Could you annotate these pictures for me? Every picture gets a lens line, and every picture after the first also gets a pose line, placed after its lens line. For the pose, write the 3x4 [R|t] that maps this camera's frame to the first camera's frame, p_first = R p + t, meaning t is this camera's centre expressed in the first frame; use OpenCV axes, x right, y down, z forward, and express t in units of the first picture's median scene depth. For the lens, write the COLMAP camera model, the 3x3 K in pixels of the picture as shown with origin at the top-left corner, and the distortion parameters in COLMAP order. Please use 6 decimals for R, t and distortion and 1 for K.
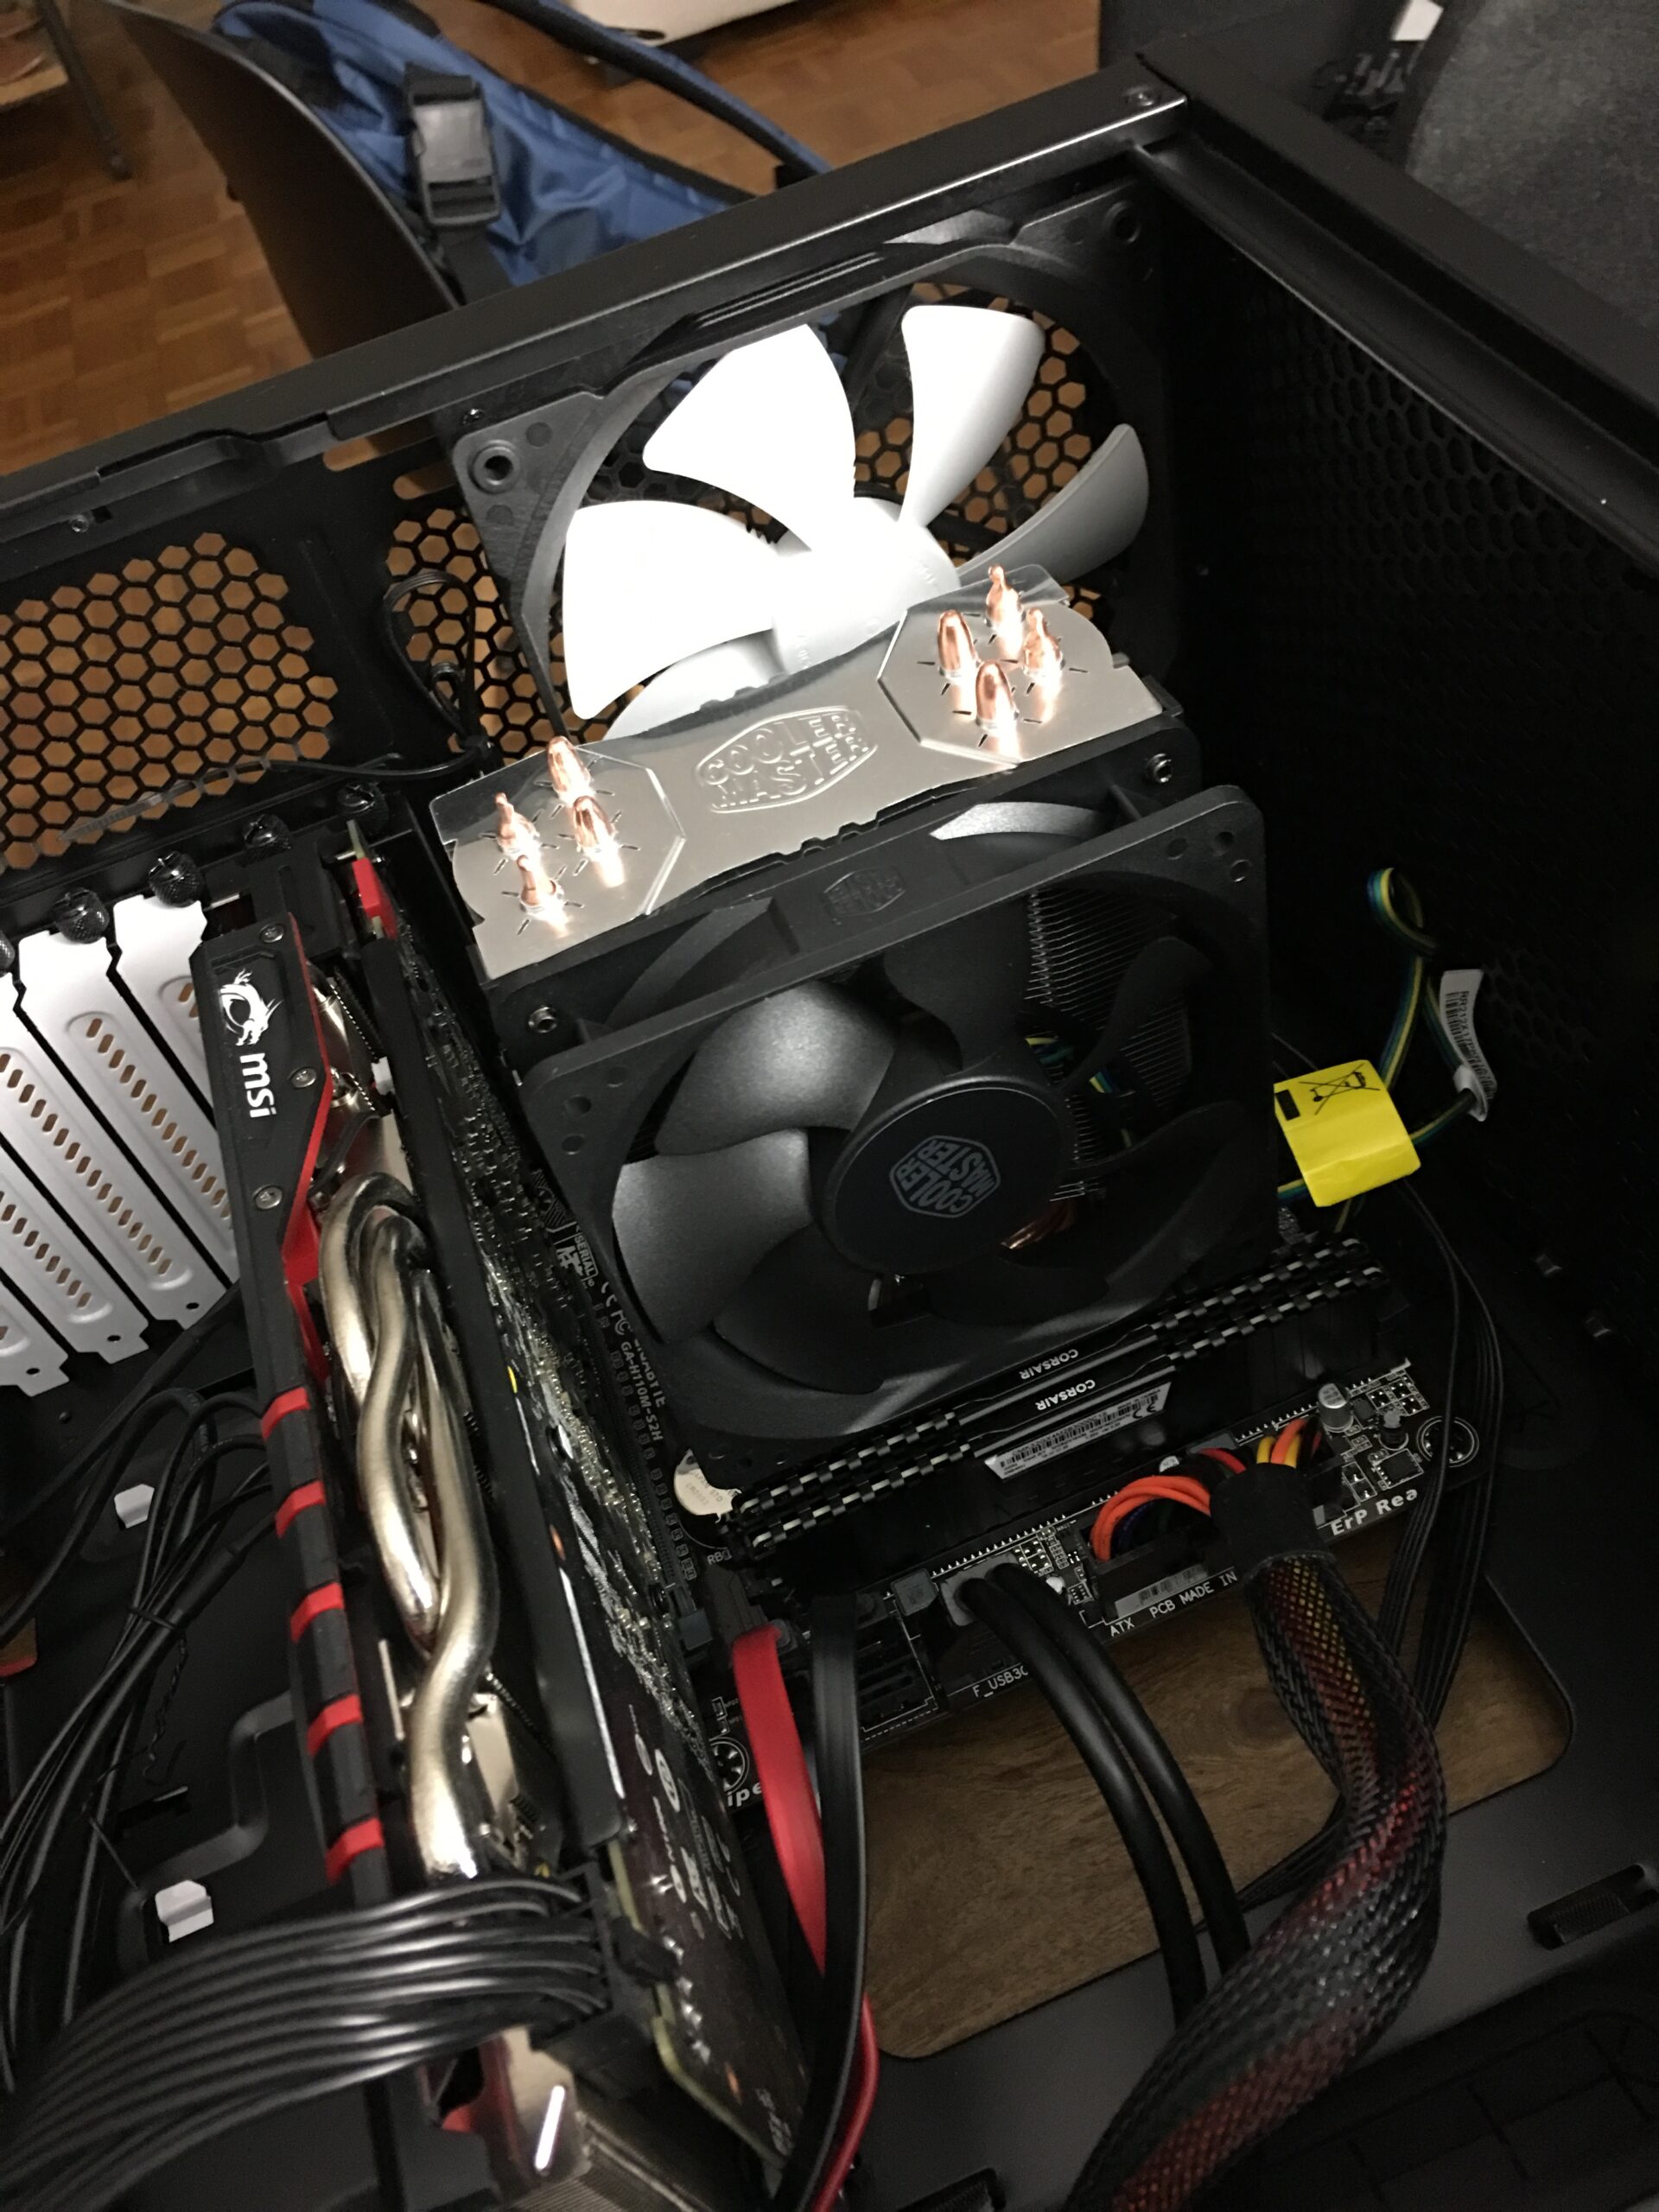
lens RADIAL K [[1883.0, 0, 829.5], [0, 1883.0, 1106.0], [0, 0, 1]] dist [0.065066, -0.108768]
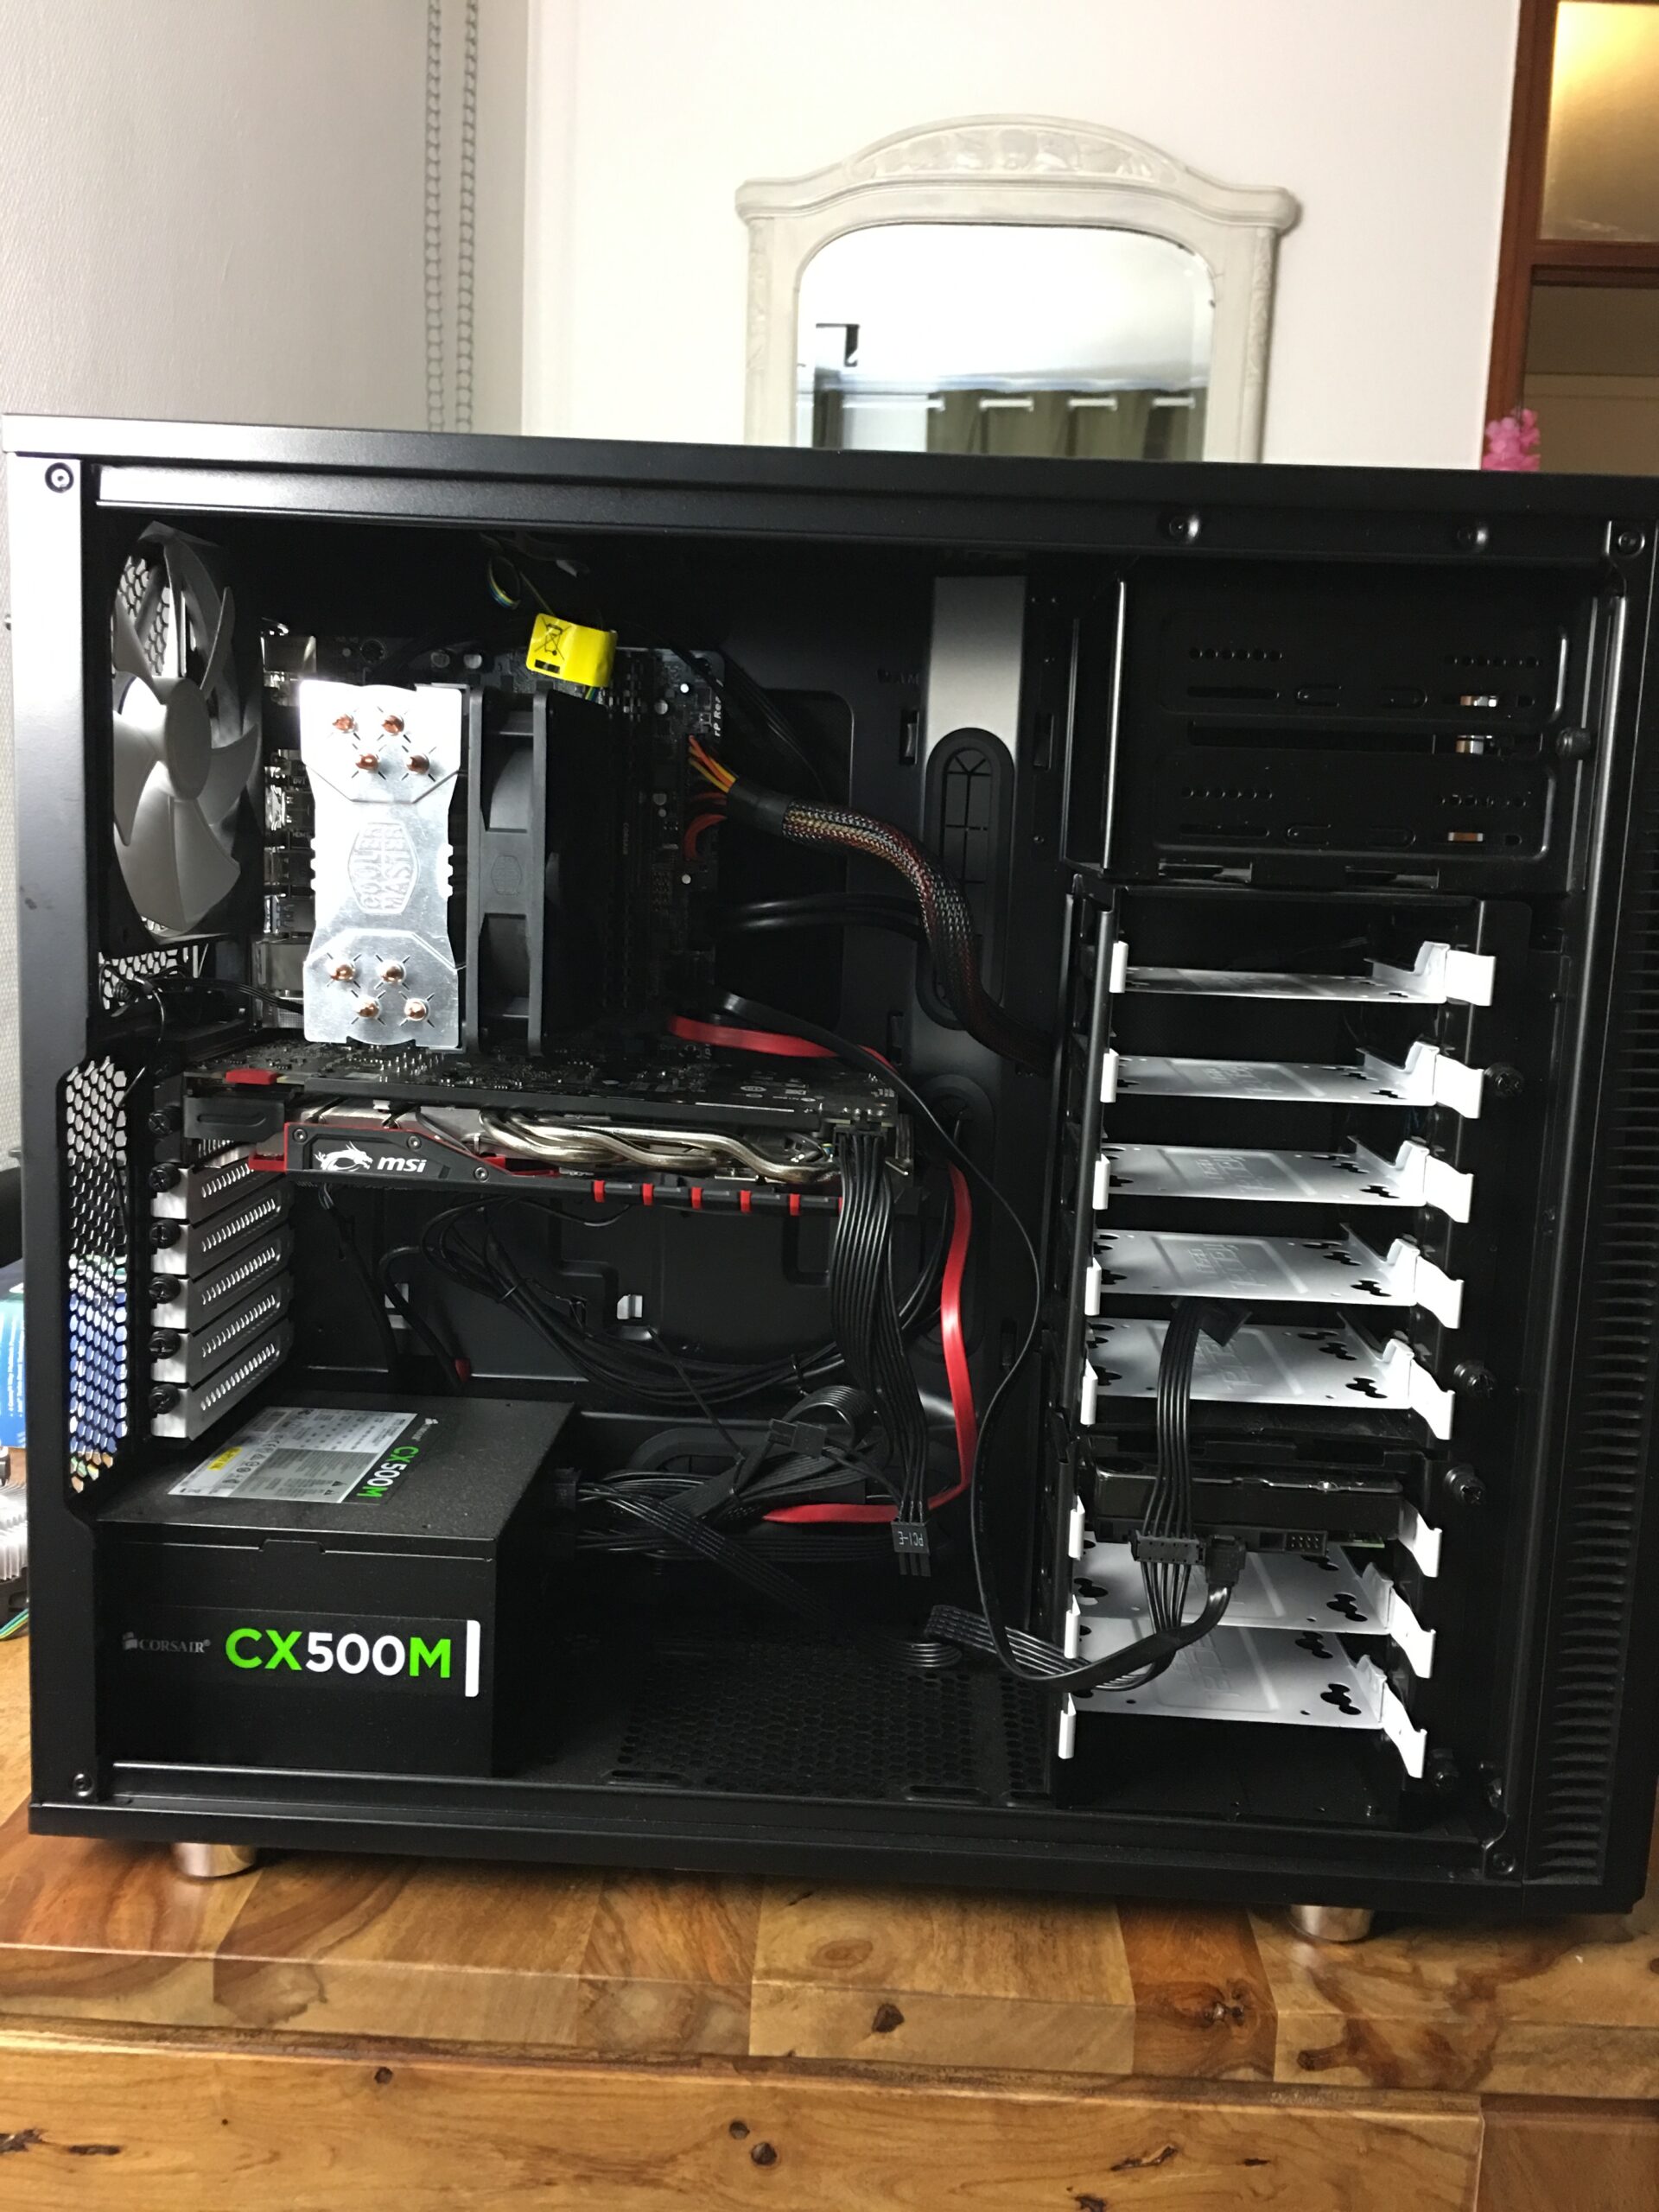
lens RADIAL K [[1883.0, 0, 829.5], [0, 1883.0, 1106.0], [0, 0, 1]] dist [0.065066, -0.108768]
pose [[0.384962, -0.922155, 0.037868, -0.127511], [0.674806, 0.309221, 0.670089, -0.953945], [-0.629636, -0.232406, 0.741314, -0.686959]]
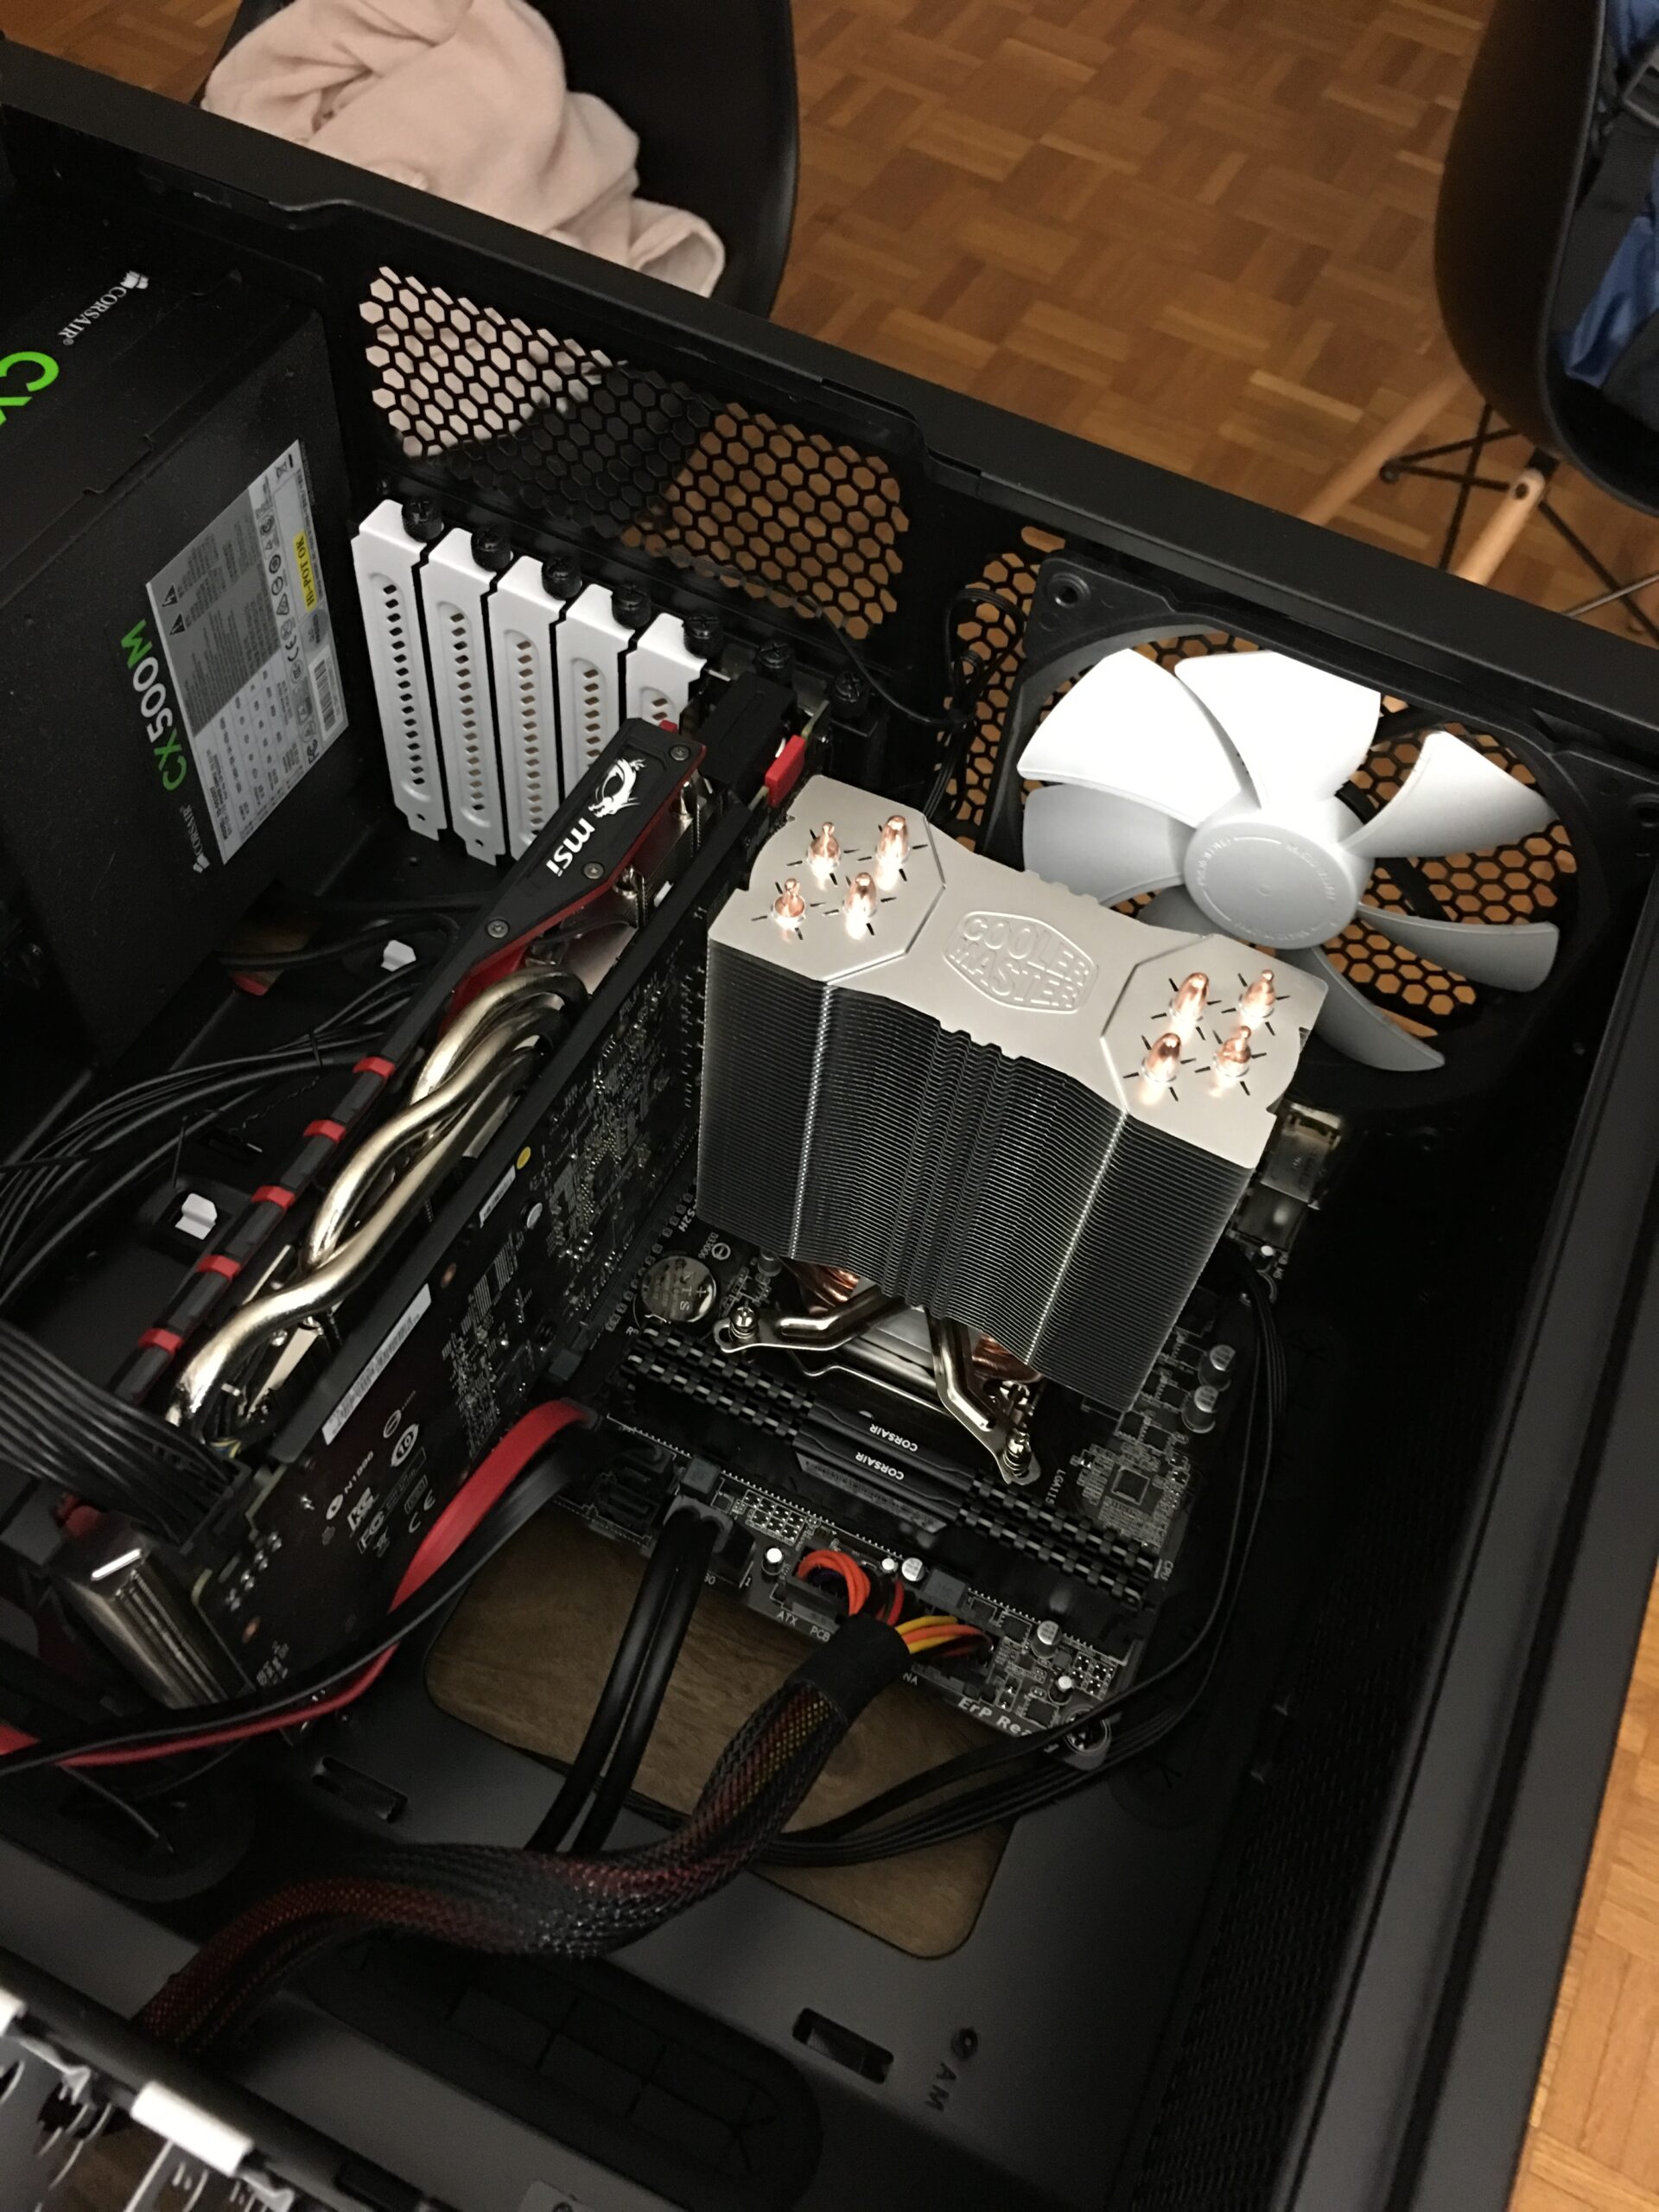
lens RADIAL K [[1868.9, 0, 841.6], [0, 1868.9, 1107.1], [0, 0, 1]] dist [0.064577, -0.104766]
pose [[0.673039, 0.722355, -0.158814, 0.133141], [-0.679665, 0.688746, 0.252357, -0.296229], [0.291674, -0.061906, 0.954512, -0.150125]]
